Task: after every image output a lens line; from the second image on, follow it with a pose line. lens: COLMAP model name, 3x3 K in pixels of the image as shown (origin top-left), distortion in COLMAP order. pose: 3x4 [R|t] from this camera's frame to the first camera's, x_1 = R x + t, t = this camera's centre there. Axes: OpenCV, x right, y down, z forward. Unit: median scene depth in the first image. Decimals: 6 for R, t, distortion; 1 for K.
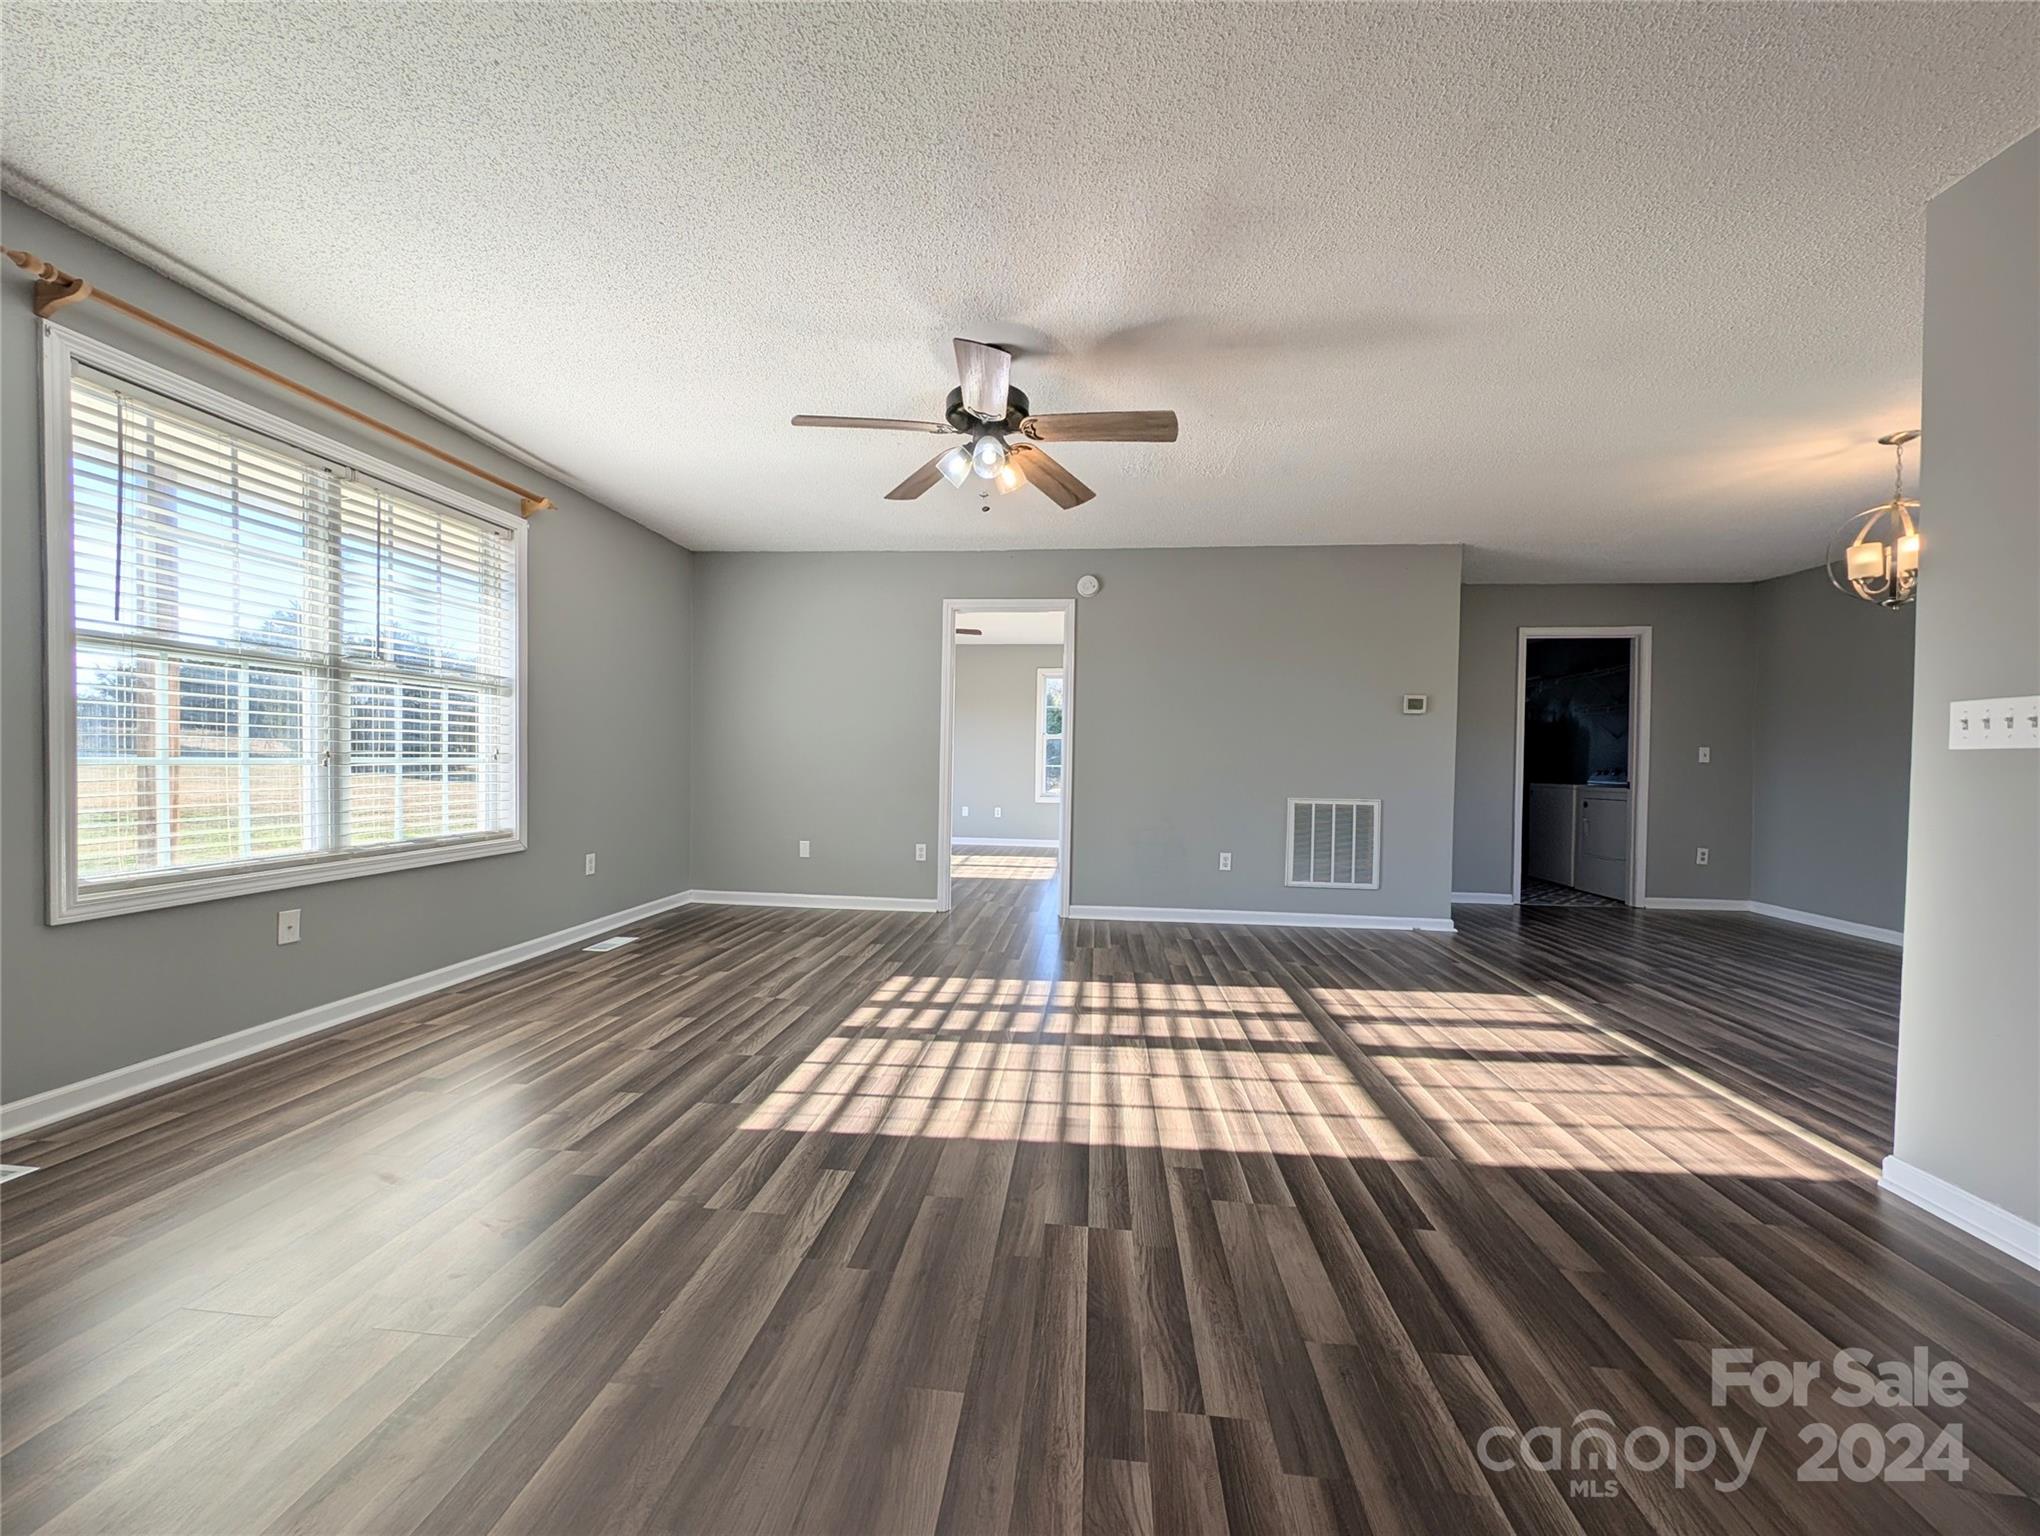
lens RADIAL K [[761.0, 0, 1020.0], [0, 761.0, 768.0], [0, 0, 1]] dist [0.015079, -0.007754]
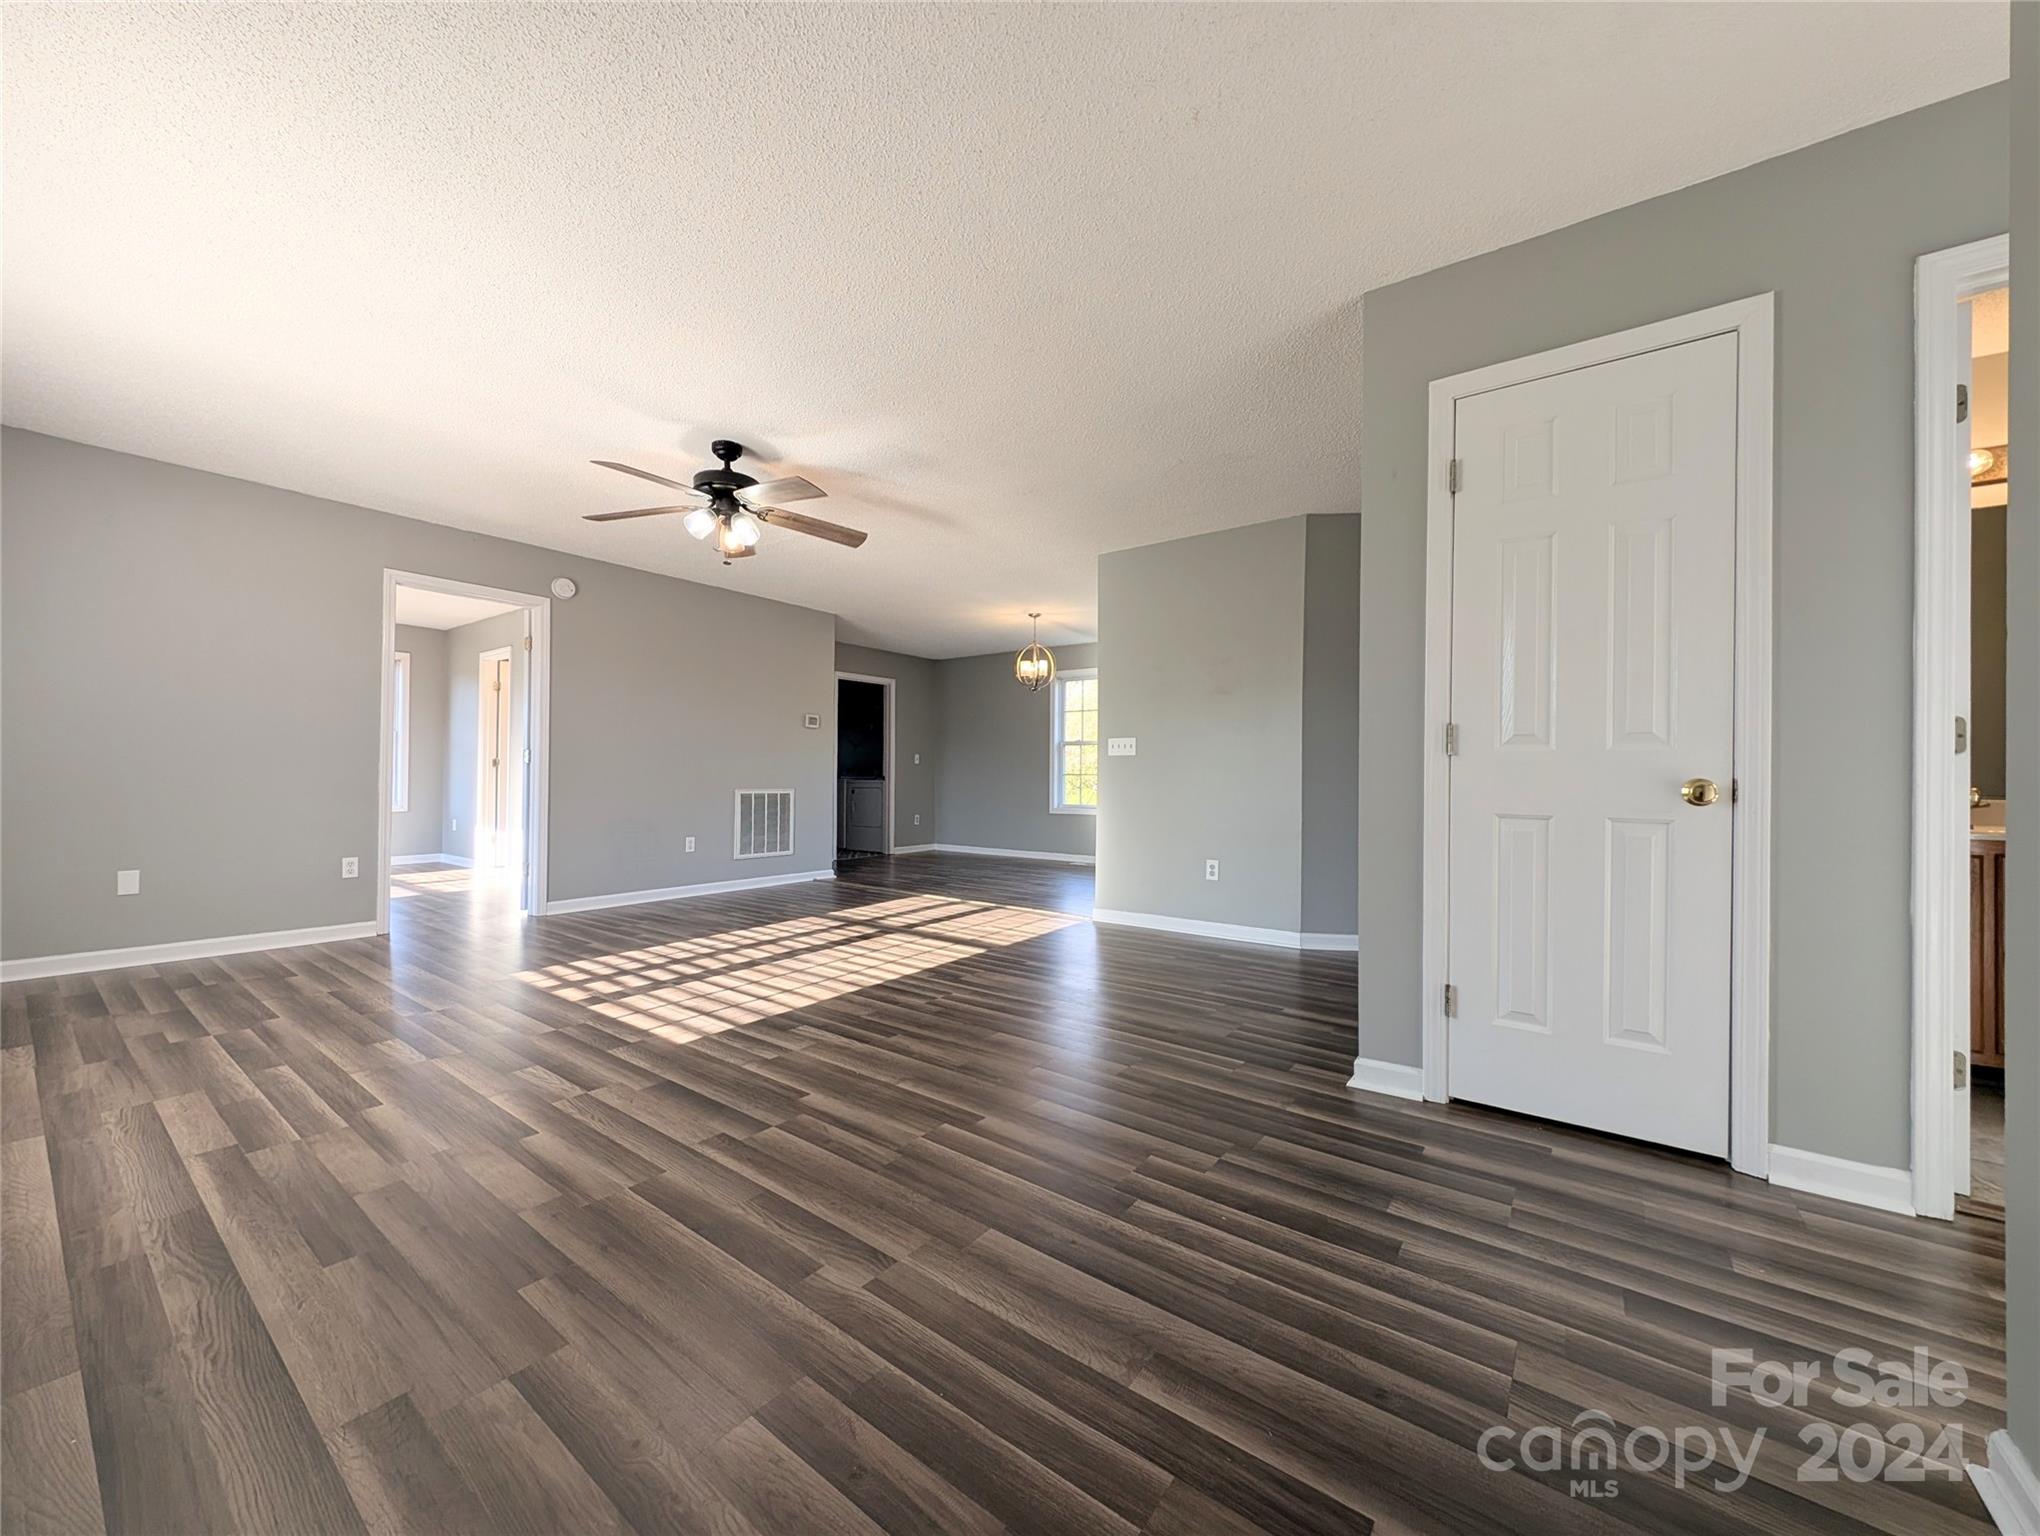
lens RADIAL K [[761.0, 0, 1020.0], [0, 761.0, 768.0], [0, 0, 1]] dist [0.015079, -0.007754]
pose [[0.512185, -0.000451, 0.858875, -0.929669], [0.006759, 0.999971, -0.003506, 0.020482], [-0.858848, 0.007601, 0.512173, -0.101235]]
